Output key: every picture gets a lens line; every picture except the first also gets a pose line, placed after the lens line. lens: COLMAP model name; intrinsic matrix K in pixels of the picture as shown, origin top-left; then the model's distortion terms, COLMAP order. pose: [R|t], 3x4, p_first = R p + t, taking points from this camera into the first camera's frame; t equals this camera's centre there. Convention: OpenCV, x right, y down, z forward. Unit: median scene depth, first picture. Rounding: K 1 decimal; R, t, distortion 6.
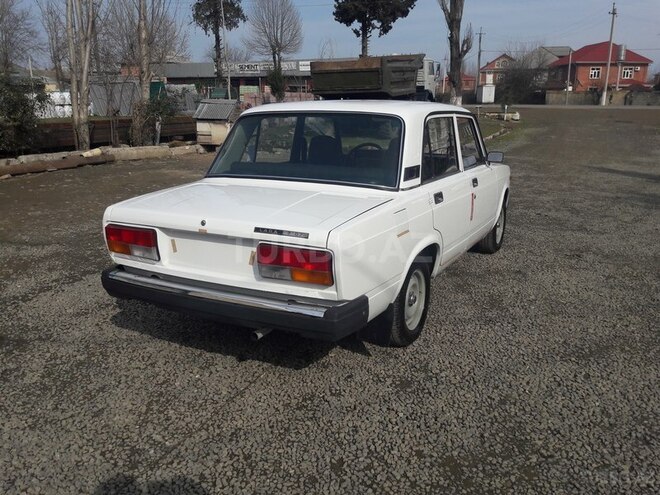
lens RADIAL K [[545.1, 0, 325.0], [0, 545.1, 246.9], [0, 0, 1]] dist [0.006494, -0.043849]
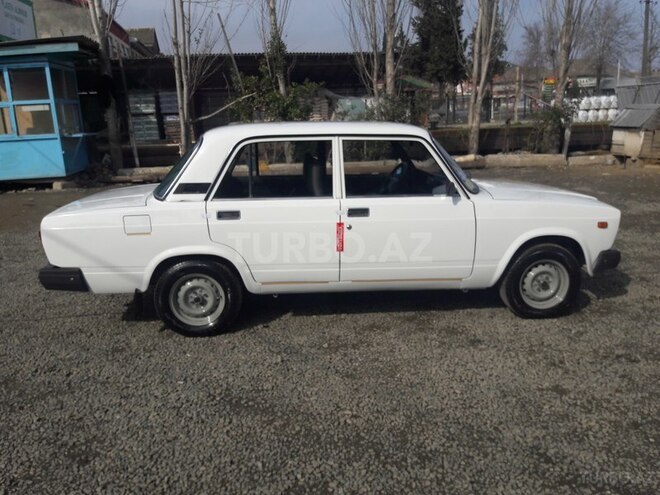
lens RADIAL K [[545.1, 0, 325.2], [0, 545.1, 246.3], [0, 0, 1]] dist [0.006494, -0.043849]
pose [[0.545188, 0.180078, -0.818744, 0.278280], [-0.183616, 0.978592, 0.092968, -0.038295], [0.817958, 0.099649, 0.566581, 0.125407]]
